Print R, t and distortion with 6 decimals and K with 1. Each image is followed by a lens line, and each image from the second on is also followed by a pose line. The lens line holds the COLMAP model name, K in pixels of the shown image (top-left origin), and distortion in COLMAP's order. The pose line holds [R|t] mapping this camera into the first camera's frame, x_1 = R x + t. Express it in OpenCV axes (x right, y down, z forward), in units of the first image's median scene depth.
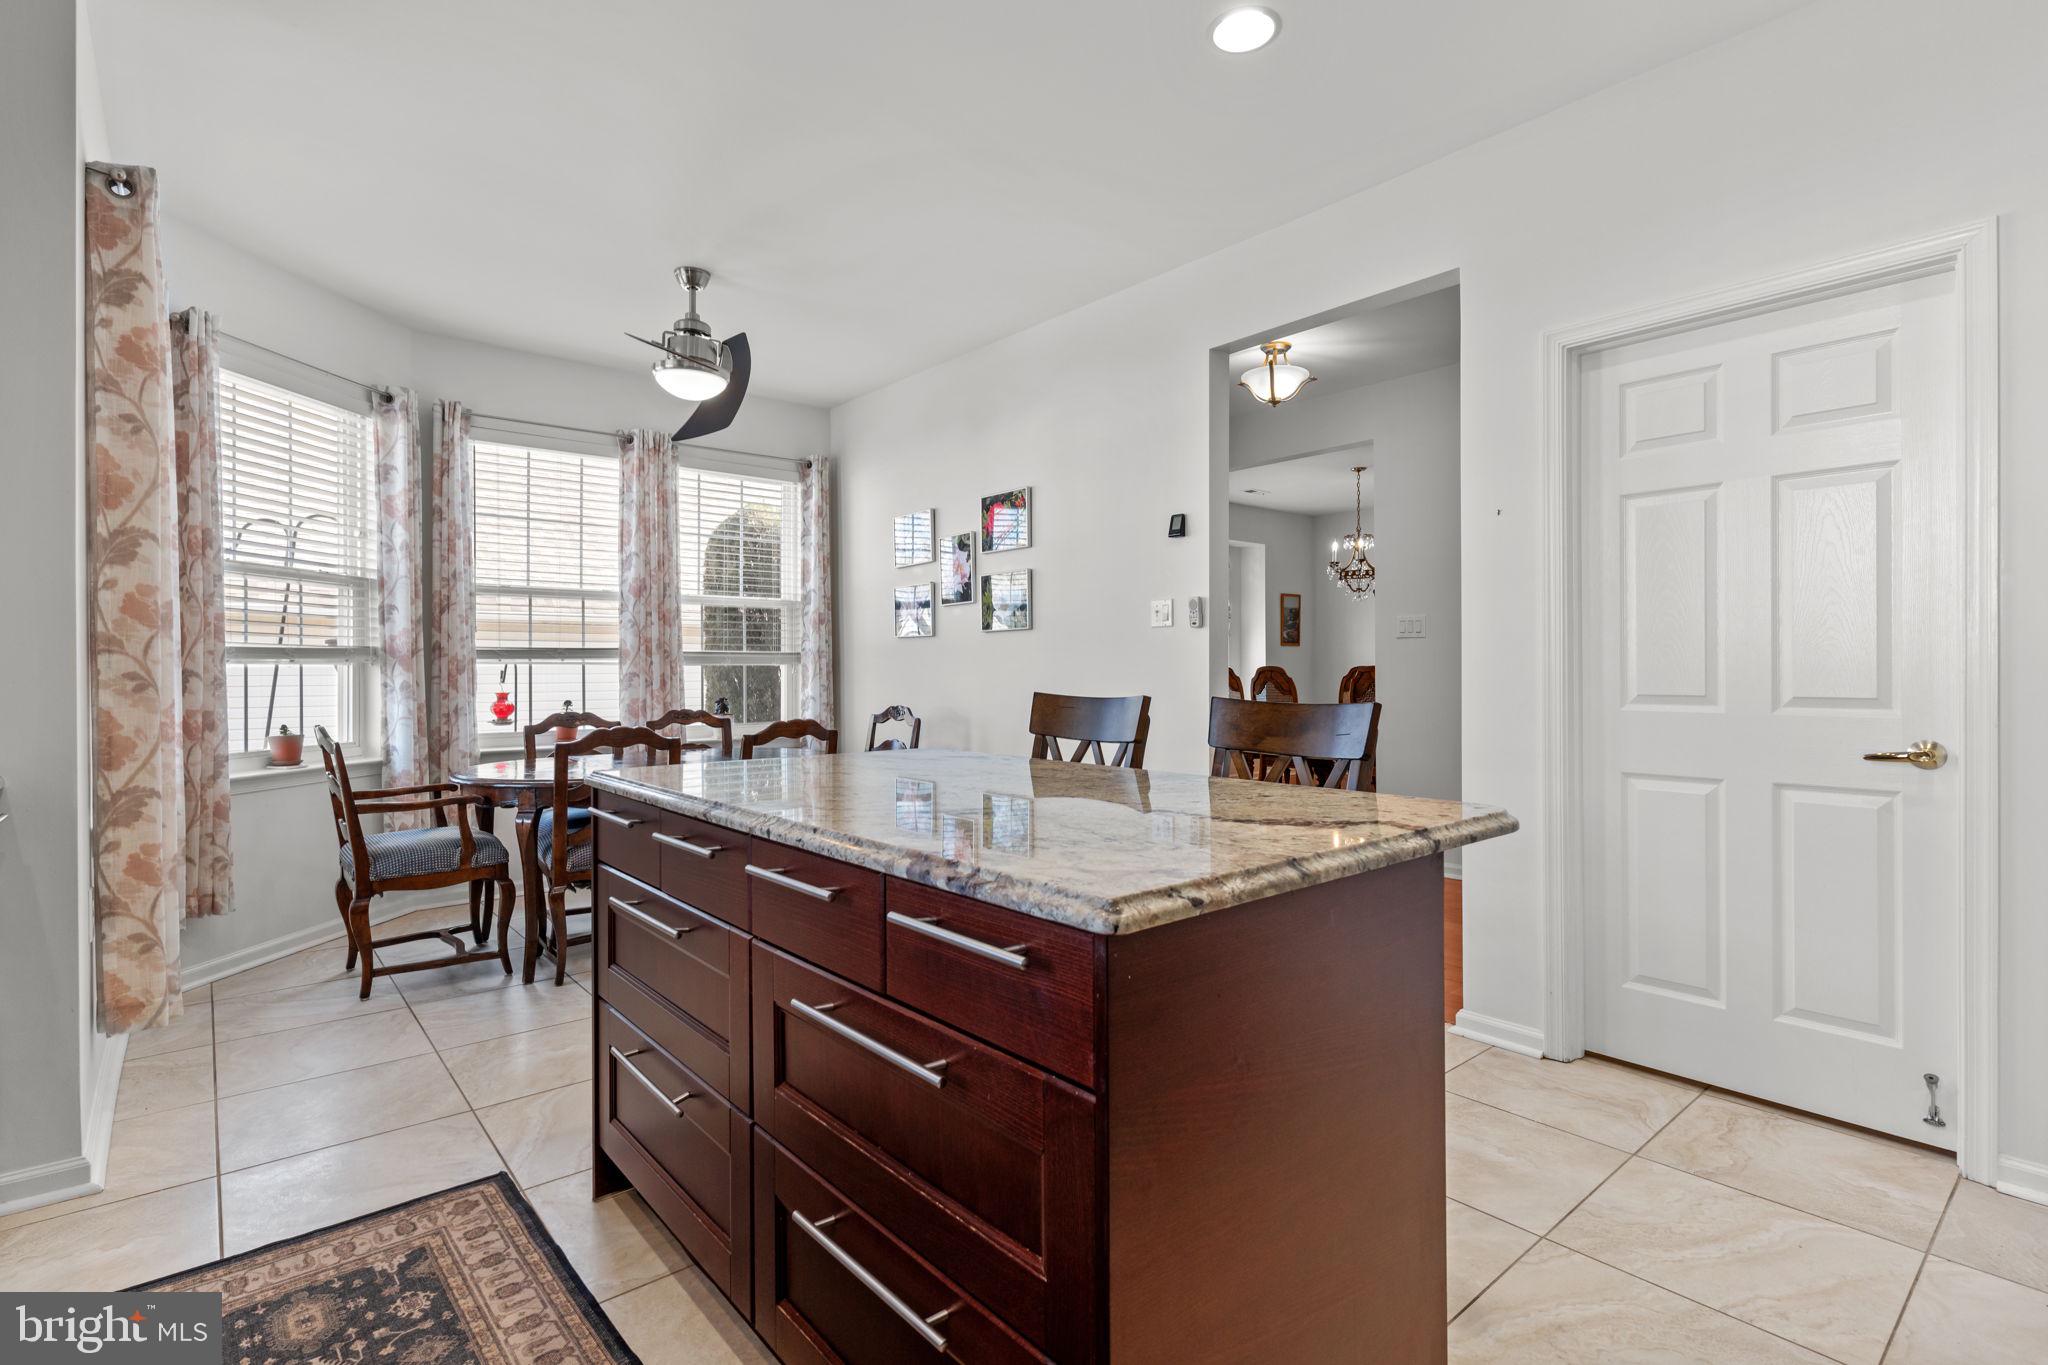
lens RADIAL K [[980.6, 0, 1021.9], [0, 980.6, 674.7], [0, 0, 1]] dist [-0.001292, -0.000376]
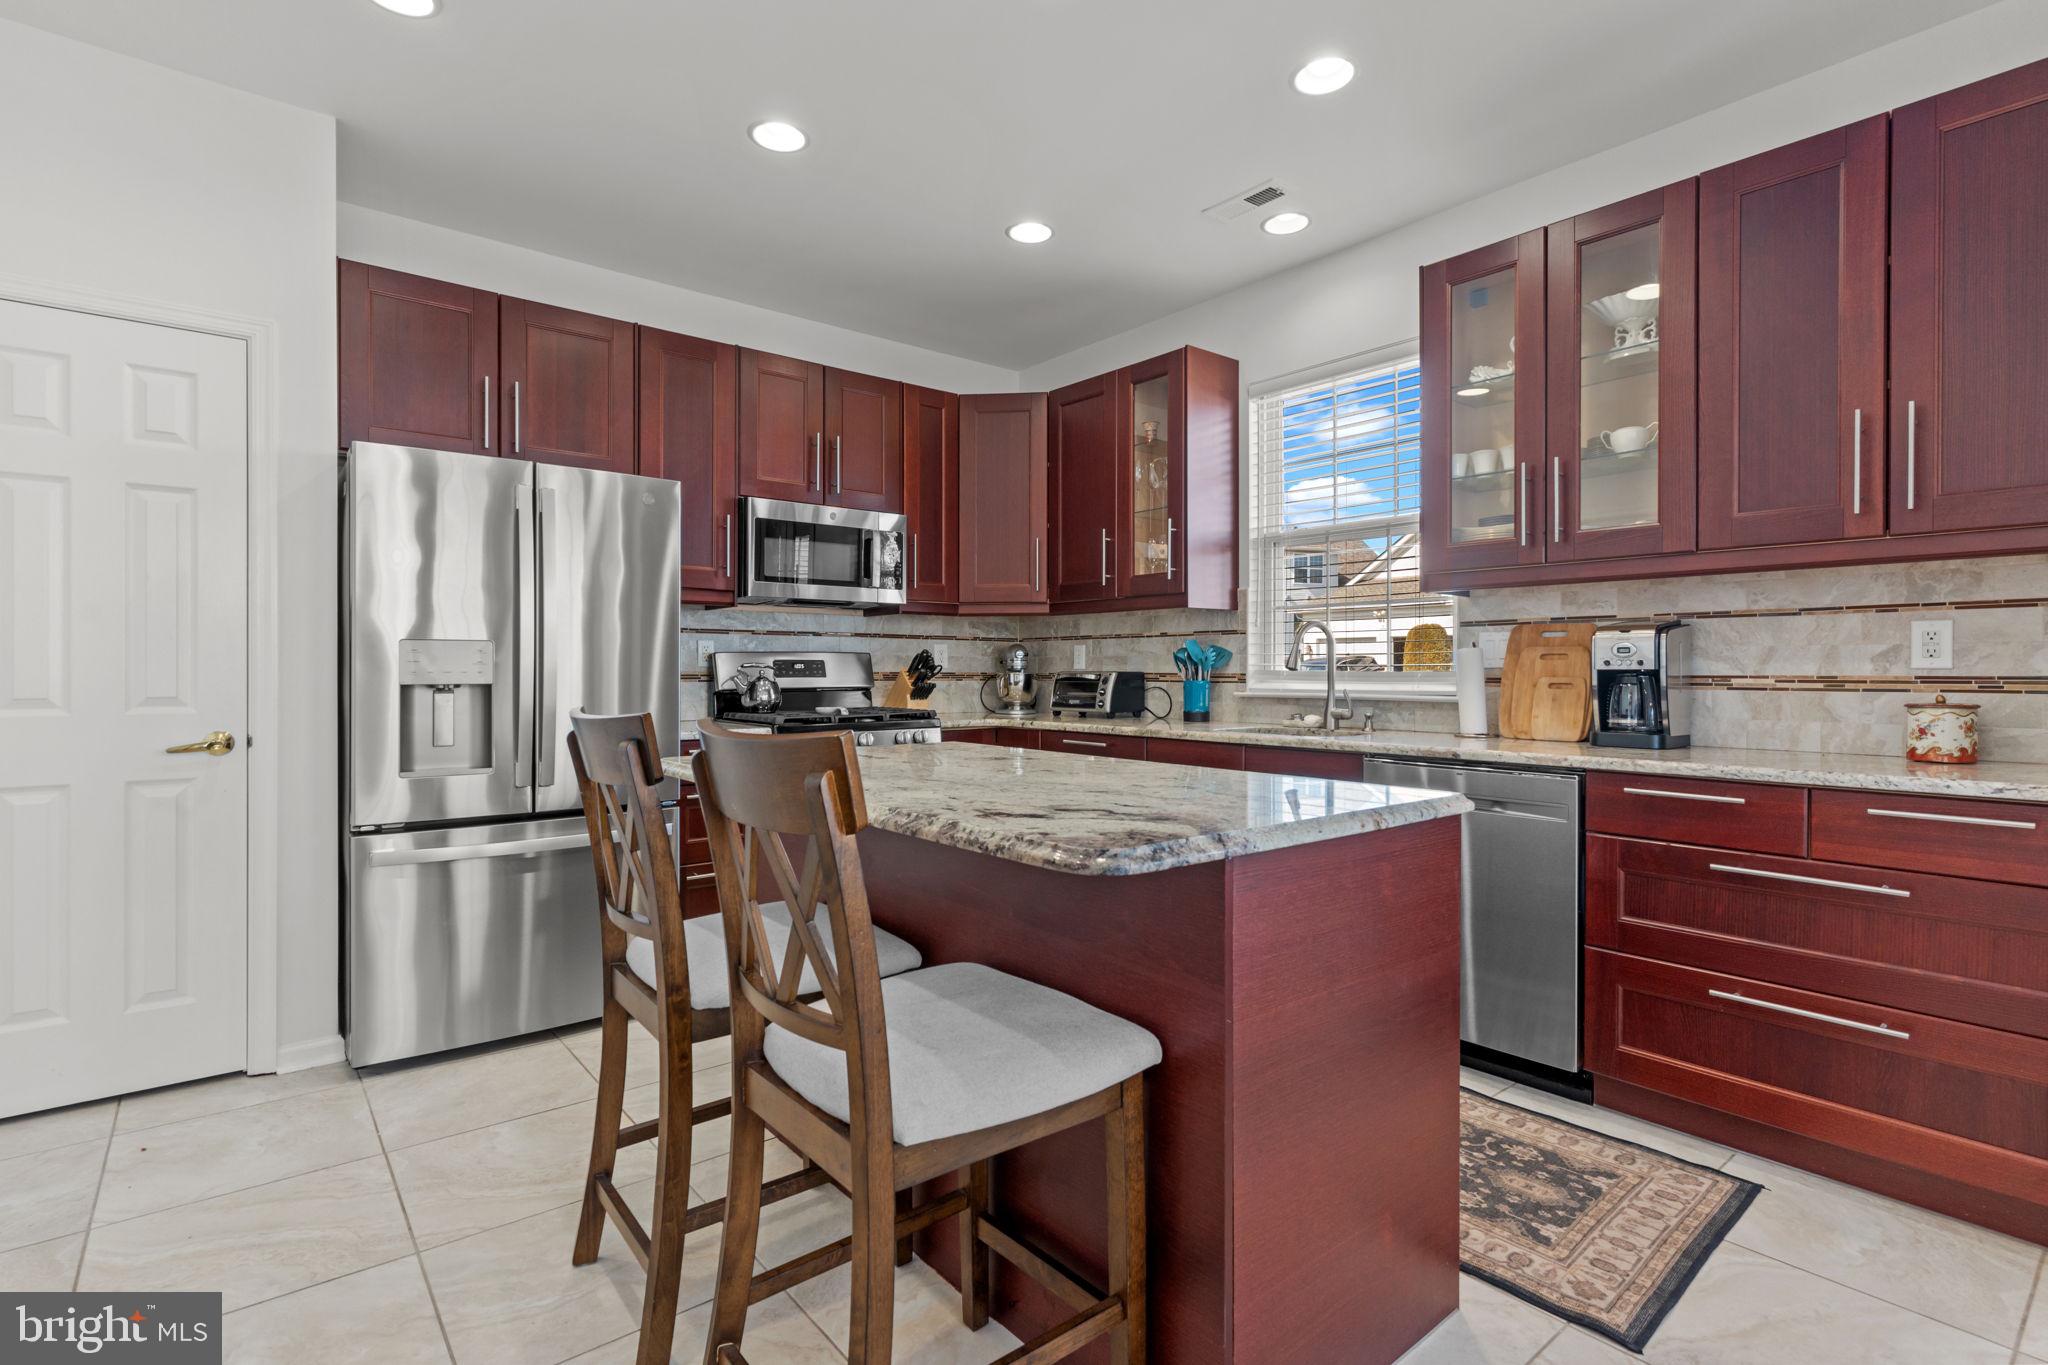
lens RADIAL K [[980.6, 0, 1027.6], [0, 980.6, 673.7], [0, 0, 1]] dist [-0.001292, -0.000376]
pose [[-0.999909, 0.001922, 0.013332, -0.096154], [0.002039, 0.999959, 0.008791, -0.010942], [-0.013315, 0.008818, -0.999872, 2.062461]]
